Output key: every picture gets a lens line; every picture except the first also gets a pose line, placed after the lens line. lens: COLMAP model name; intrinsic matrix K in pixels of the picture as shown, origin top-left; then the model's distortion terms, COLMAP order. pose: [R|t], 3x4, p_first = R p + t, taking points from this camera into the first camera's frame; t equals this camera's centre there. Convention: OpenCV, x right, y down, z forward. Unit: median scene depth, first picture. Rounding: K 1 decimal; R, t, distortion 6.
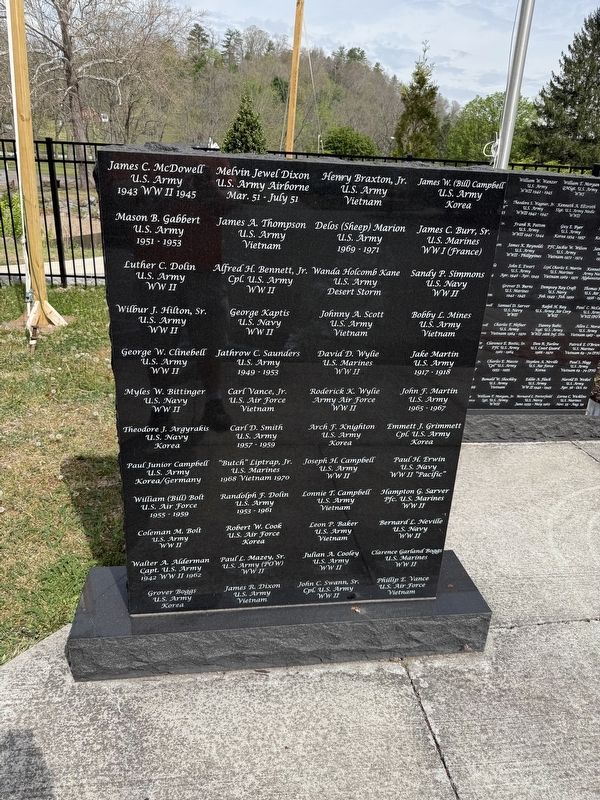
lens RADIAL K [[566.0, 0, 293.9], [0, 566.0, 400.7], [0, 0, 1]] dist [0.031850, -0.037151]
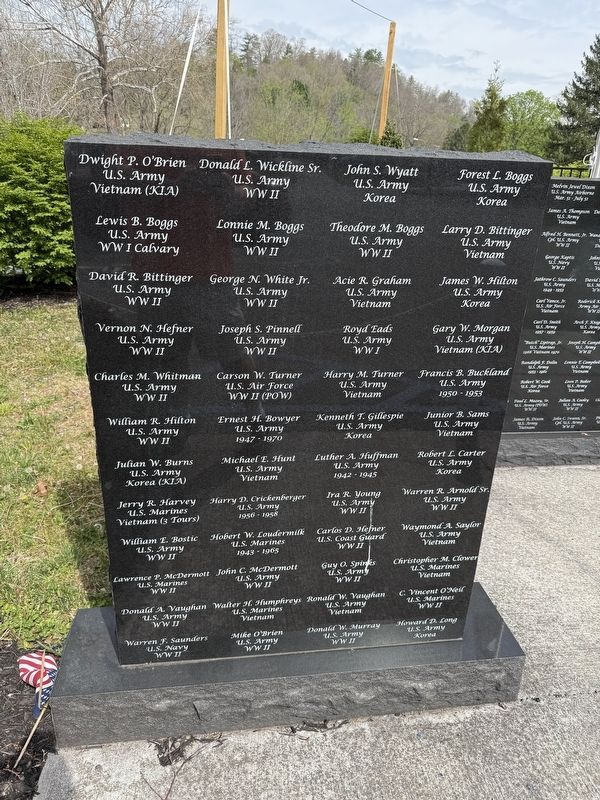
lens RADIAL K [[566.0, 0, 298.7], [0, 566.0, 402.3], [0, 0, 1]] dist [0.031850, -0.037151]
pose [[0.999825, -0.008142, -0.016846, -0.522180], [0.008145, 0.999967, 0.000098, 0.186394], [0.016845, -0.000236, 0.999858, -0.535703]]
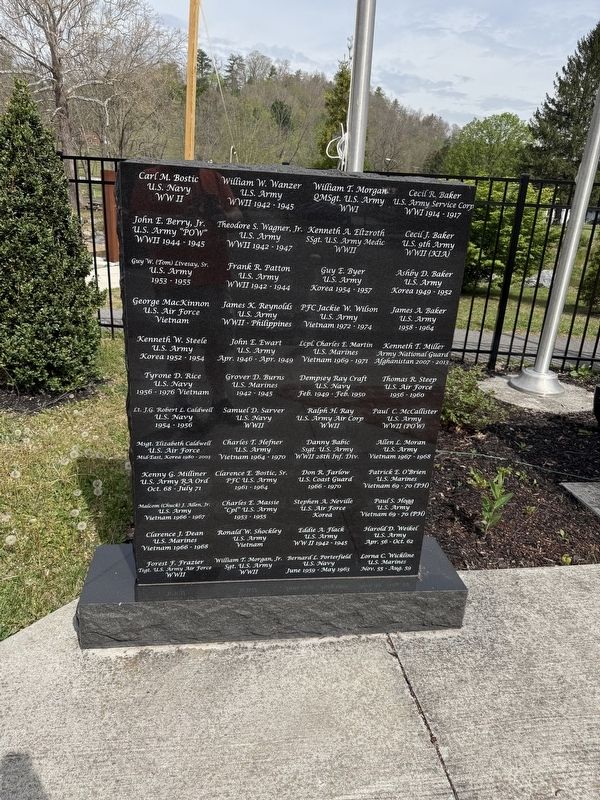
lens RADIAL K [[566.0, 0, 293.6], [0, 566.0, 406.1], [0, 0, 1]] dist [0.031850, -0.037151]
pose [[0.999981, 0.003057, -0.005440, 0.409190], [-0.003194, 0.999672, -0.025397, -0.150207], [0.005360, 0.025414, 0.999663, 0.430331]]
